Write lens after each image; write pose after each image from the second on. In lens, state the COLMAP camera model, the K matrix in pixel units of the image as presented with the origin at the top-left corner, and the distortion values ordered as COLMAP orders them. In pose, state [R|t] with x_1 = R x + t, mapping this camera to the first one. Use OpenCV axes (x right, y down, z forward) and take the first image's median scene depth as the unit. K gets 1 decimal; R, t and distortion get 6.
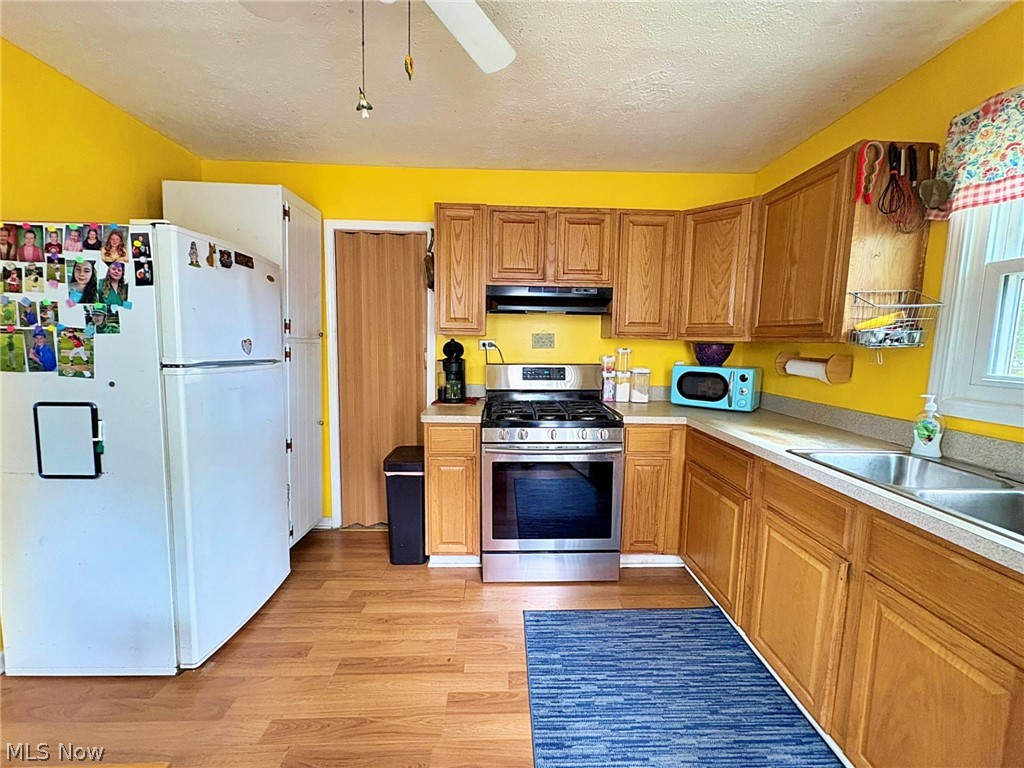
lens RADIAL K [[417.0, 0, 512.0], [0, 417.0, 384.0], [0, 0, 1]] dist [-0.000653, 0.000073]
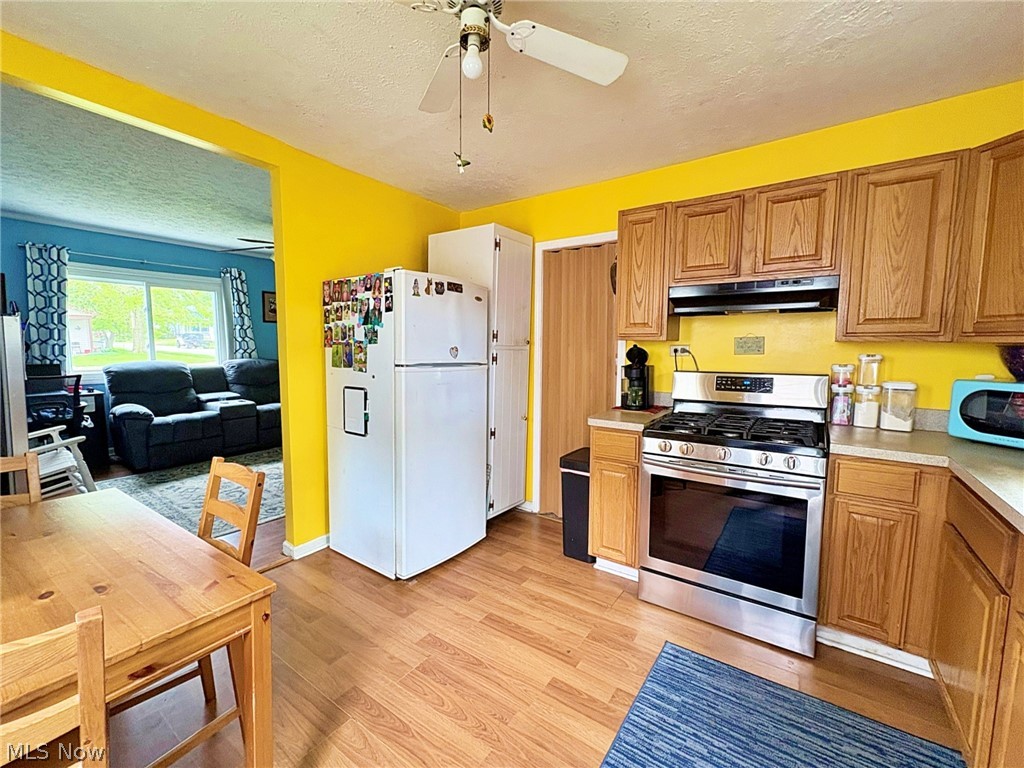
lens RADIAL K [[425.4, 0, 510.1], [0, 425.4, 383.9], [0, 0, 1]] dist [-0.000900, -0.000024]
pose [[0.799045, 0.042460, -0.599770, 0.260280], [-0.053464, 0.998570, -0.000534, 0.000551], [0.598889, 0.032492, 0.800173, 0.028522]]
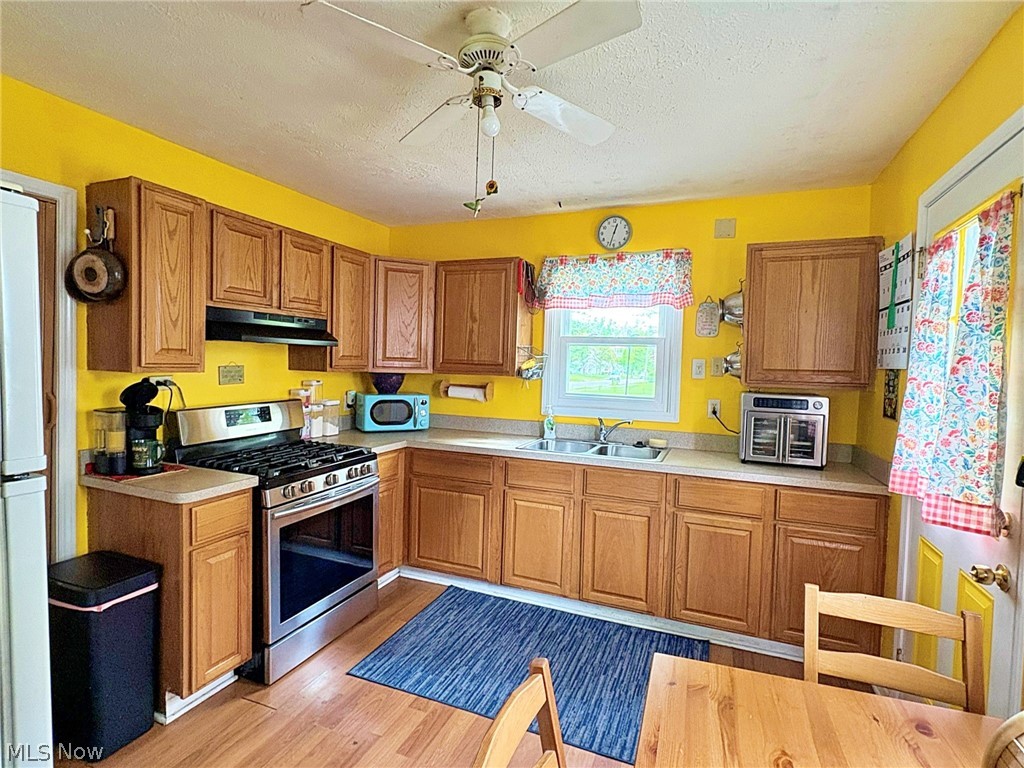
lens RADIAL K [[514.1, 0, 512.0], [0, 514.1, 384.0], [0, 0, 1]] dist [0.000776, -0.000029]
pose [[0.407775, -0.045632, 0.911942, -0.751368], [0.076614, 0.996938, 0.015628, -0.075912], [-0.909863, 0.063495, 0.410022, 0.144327]]
